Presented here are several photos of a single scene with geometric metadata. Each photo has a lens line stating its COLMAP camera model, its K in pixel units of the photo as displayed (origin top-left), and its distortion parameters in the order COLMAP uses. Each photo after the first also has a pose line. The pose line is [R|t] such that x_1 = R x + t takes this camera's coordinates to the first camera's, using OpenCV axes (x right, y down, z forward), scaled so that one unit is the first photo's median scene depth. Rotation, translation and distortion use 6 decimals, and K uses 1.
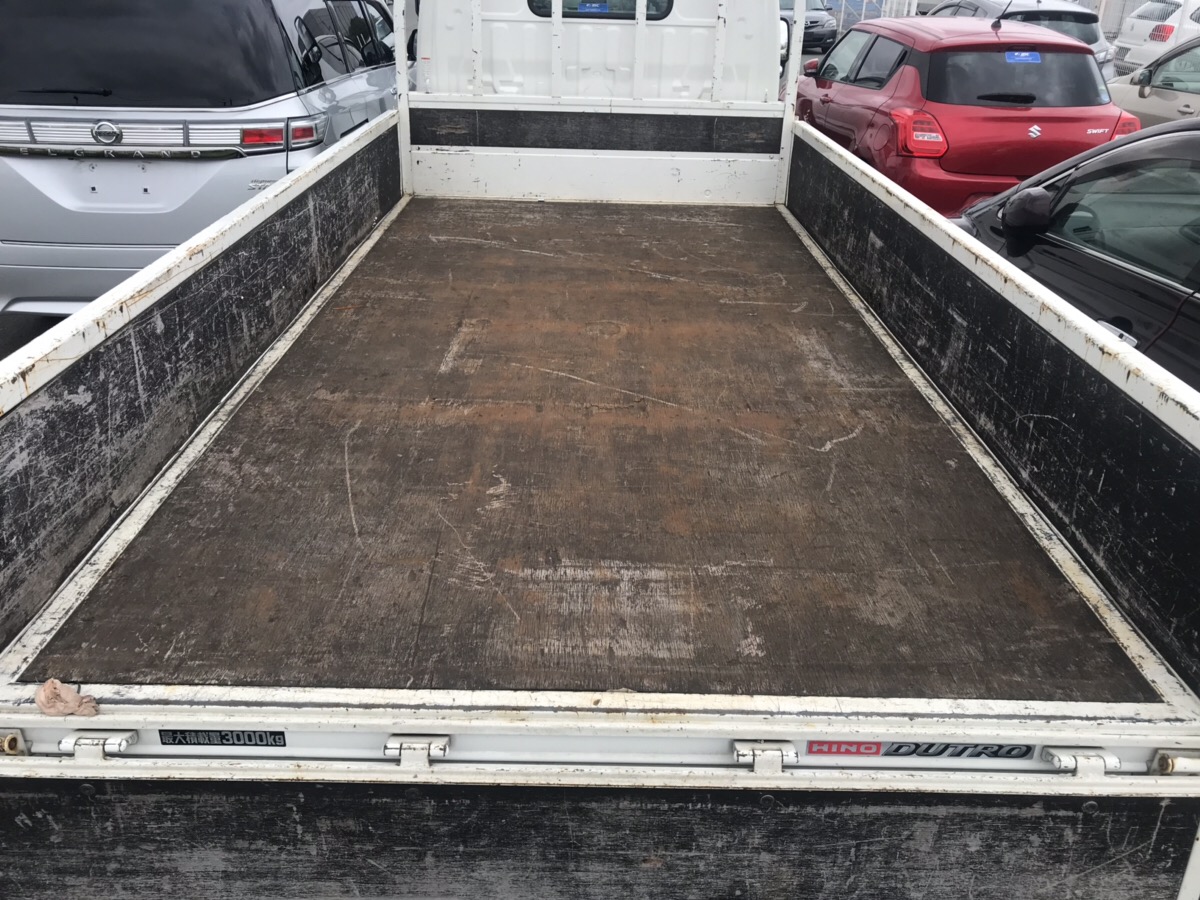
lens RADIAL K [[980.4, 0, 587.2], [0, 980.4, 446.4], [0, 0, 1]] dist [0.016501, -0.027273]
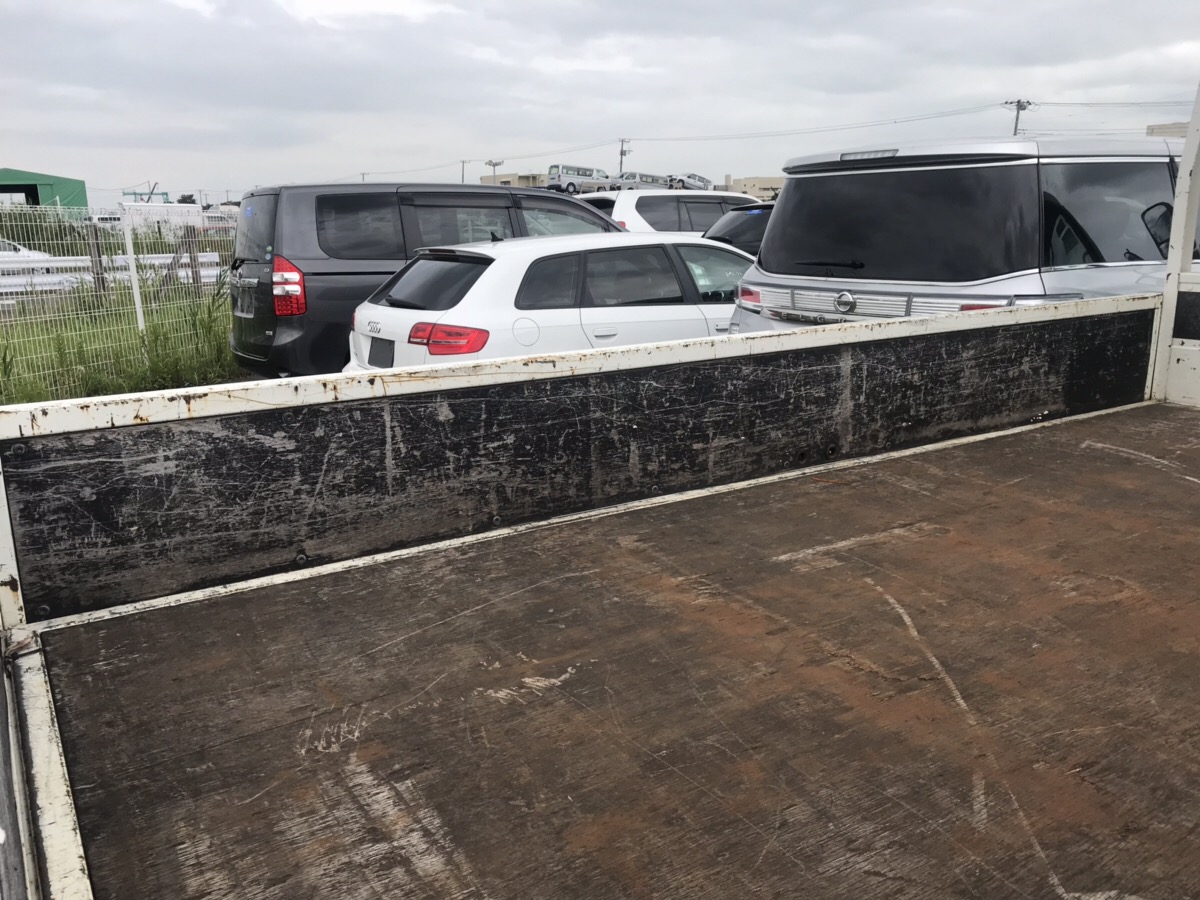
lens RADIAL K [[980.4, 0, 600.1], [0, 980.4, 440.7], [0, 0, 1]] dist [0.016501, -0.027273]
pose [[0.529659, 0.154150, -0.834086, 0.247446], [-0.339519, 0.939664, -0.041938, -0.052777], [0.777295, 0.305401, 0.550039, 0.277339]]
